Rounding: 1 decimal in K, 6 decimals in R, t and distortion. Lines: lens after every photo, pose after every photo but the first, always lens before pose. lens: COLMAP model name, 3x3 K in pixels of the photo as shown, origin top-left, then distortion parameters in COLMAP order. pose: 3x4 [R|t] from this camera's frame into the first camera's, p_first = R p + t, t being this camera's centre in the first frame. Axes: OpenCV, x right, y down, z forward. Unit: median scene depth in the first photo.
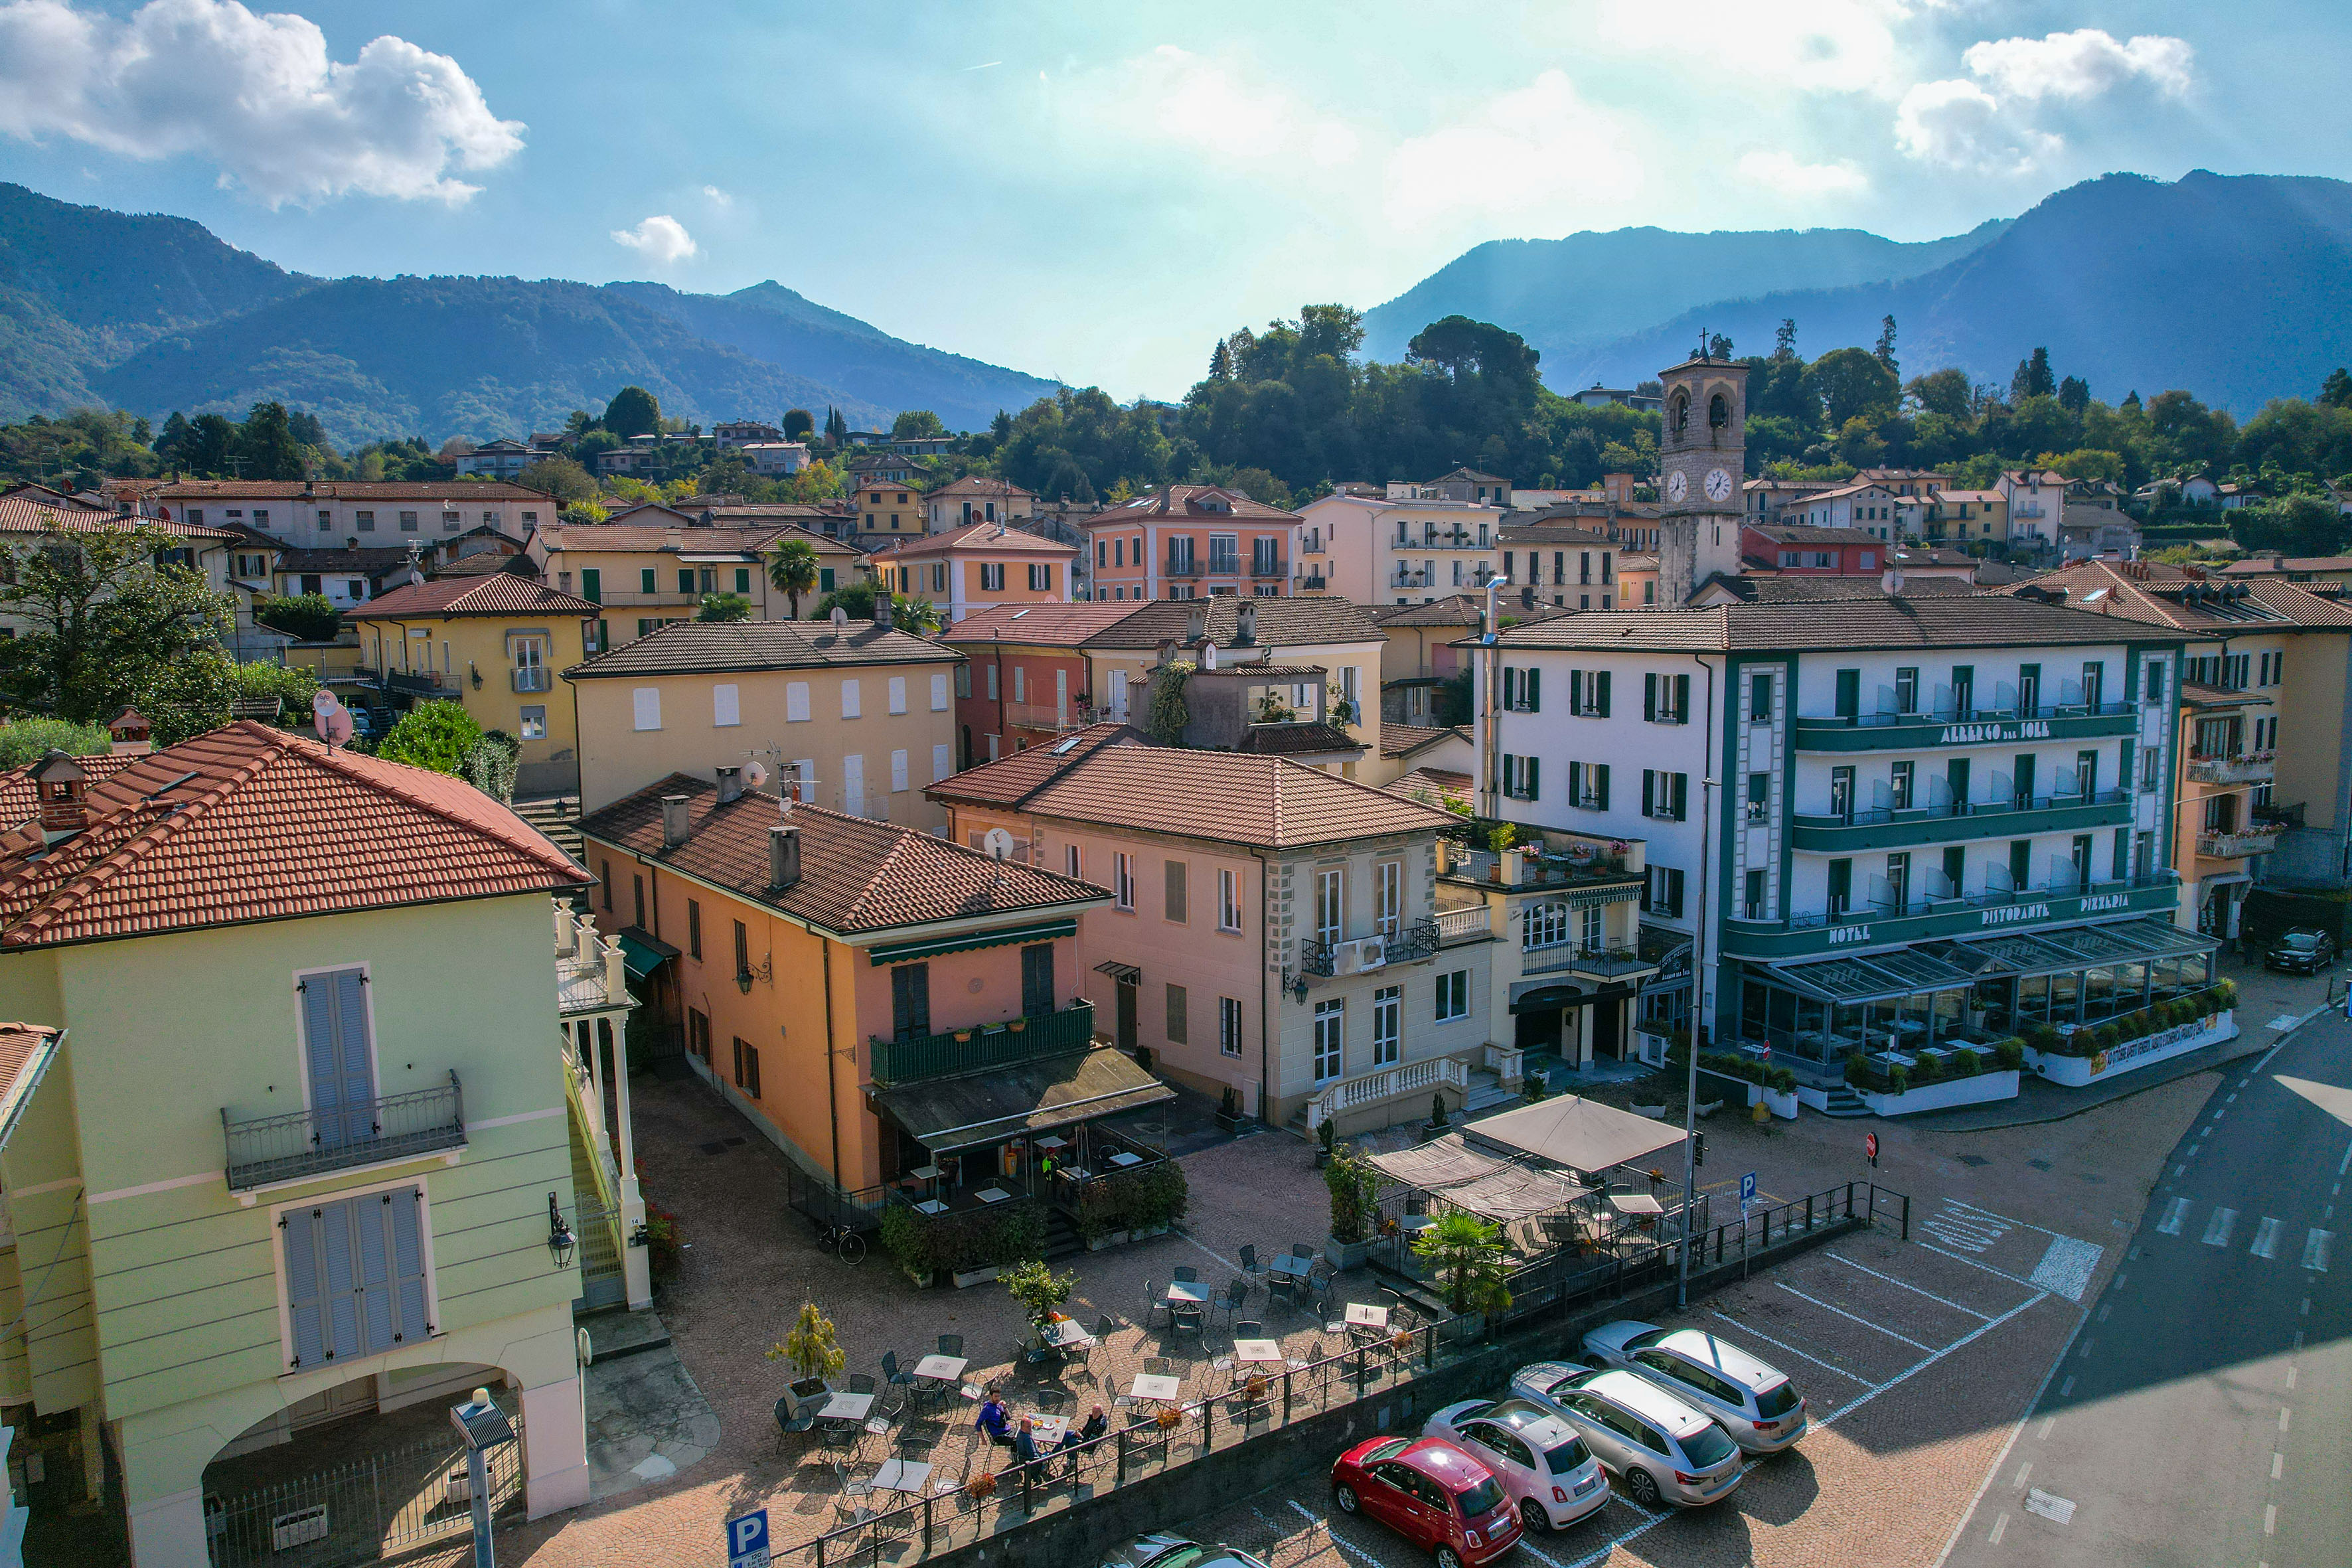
lens RADIAL K [[1505.8, 0, 1178.6], [0, 1505.8, 782.3], [0, 0, 1]] dist [-0.069065, 0.058938]
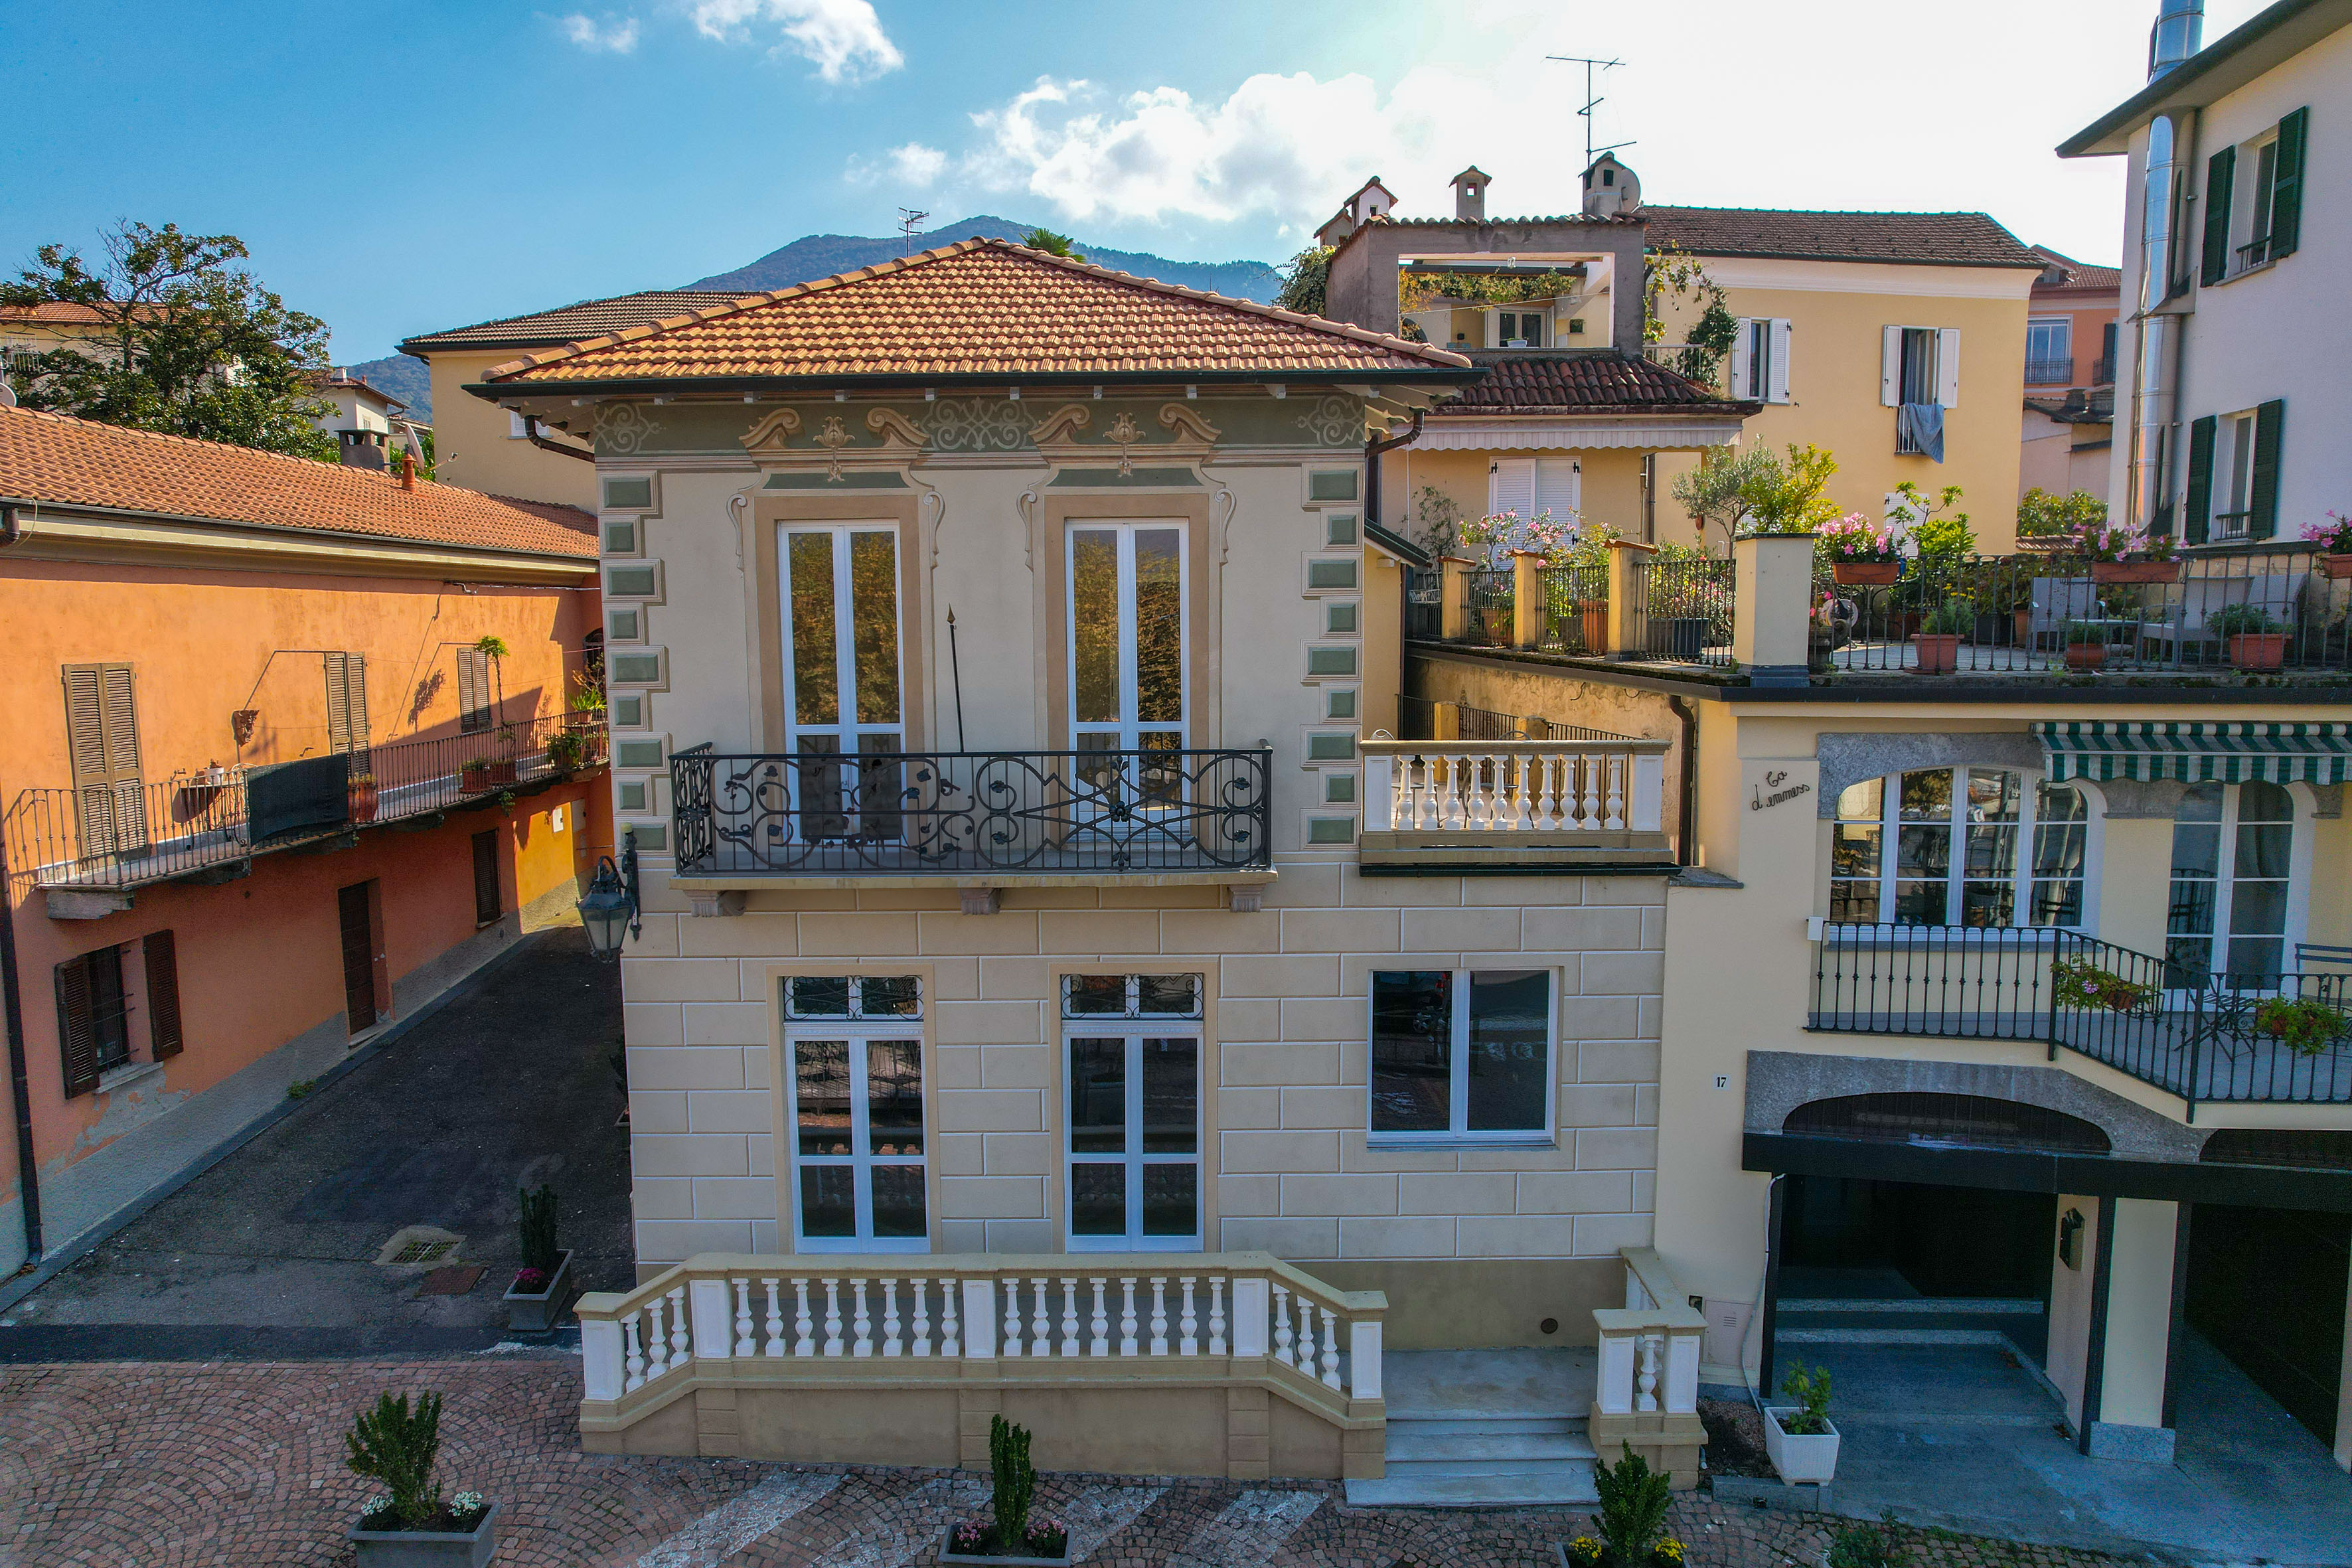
lens RADIAL K [[1505.8, 0, 1201.6], [0, 1505.8, 801.0], [0, 0, 1]] dist [-0.069065, 0.058938]
pose [[0.805417, 0.074075, -0.588061, 0.272371], [-0.070104, 0.997101, 0.029584, 0.083014], [0.588547, 0.017398, 0.808275, 0.680003]]
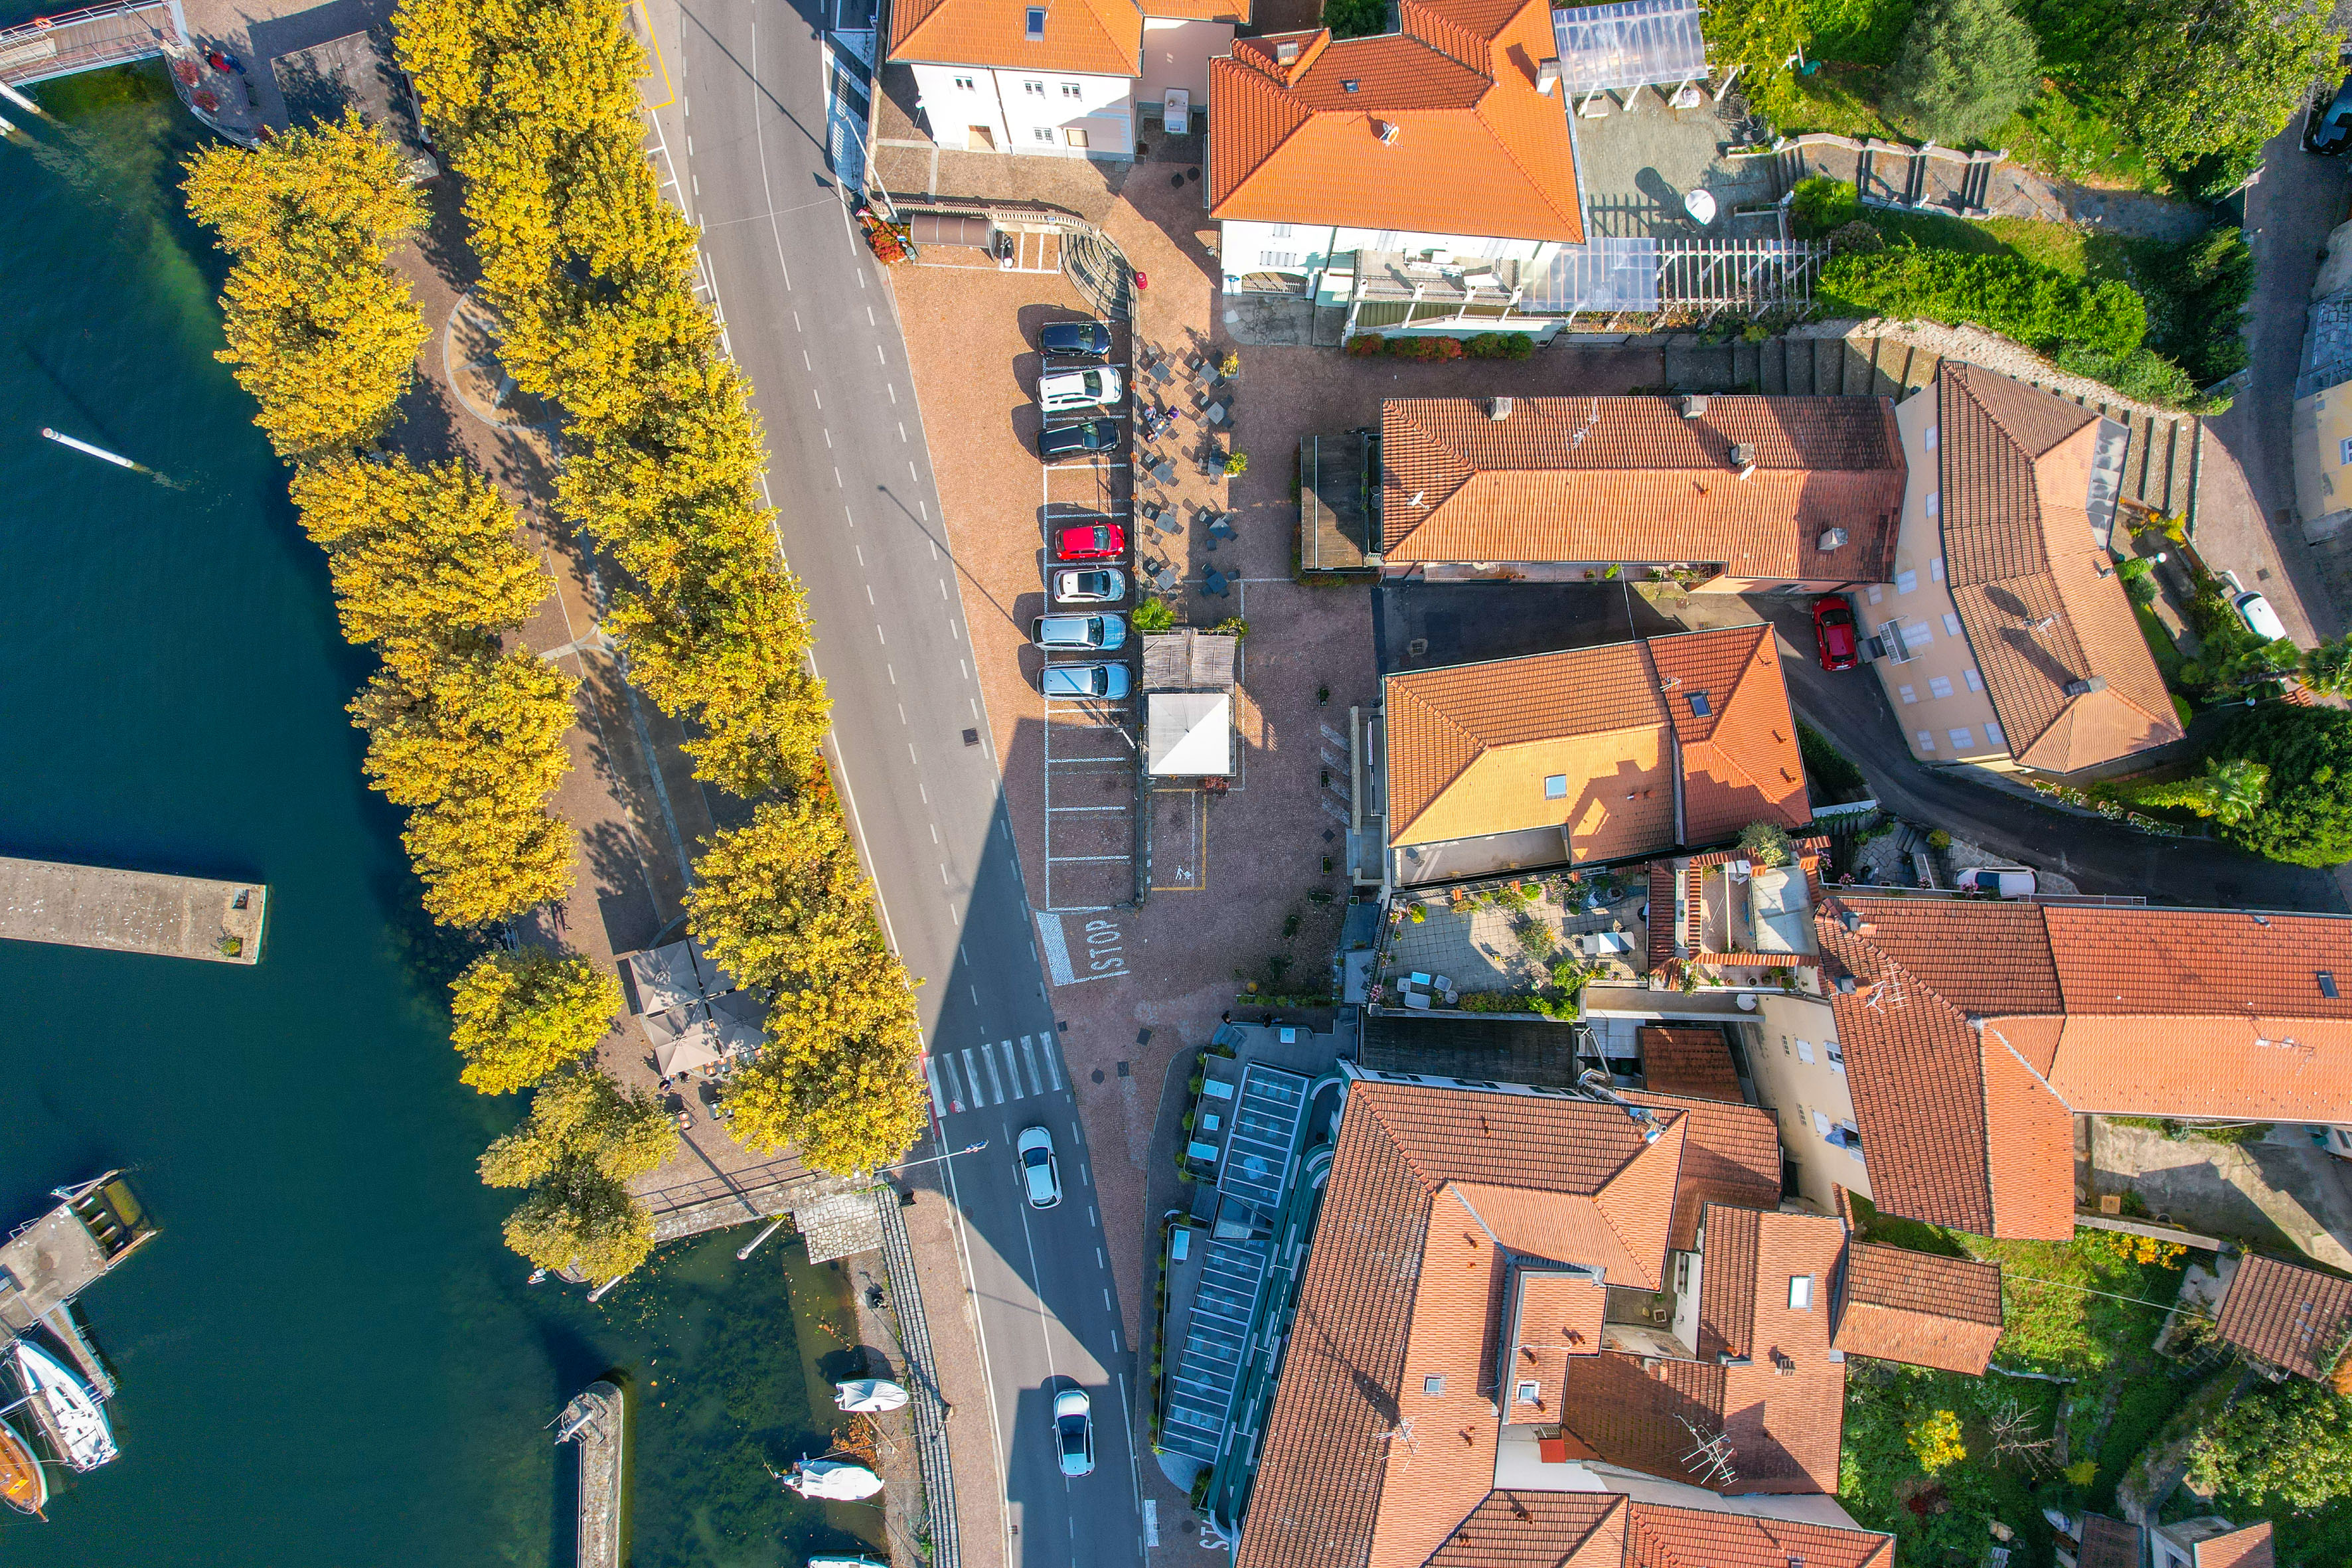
lens RADIAL K [[1505.8, 0, 1162.0], [0, 1505.8, 786.4], [0, 0, 1]] dist [-0.069065, 0.058938]
pose [[-0.575433, 0.817774, -0.011032, 0.254279], [-0.068505, -0.034754, 0.997045, -1.238785], [0.814975, 0.574489, 0.076021, 0.593094]]
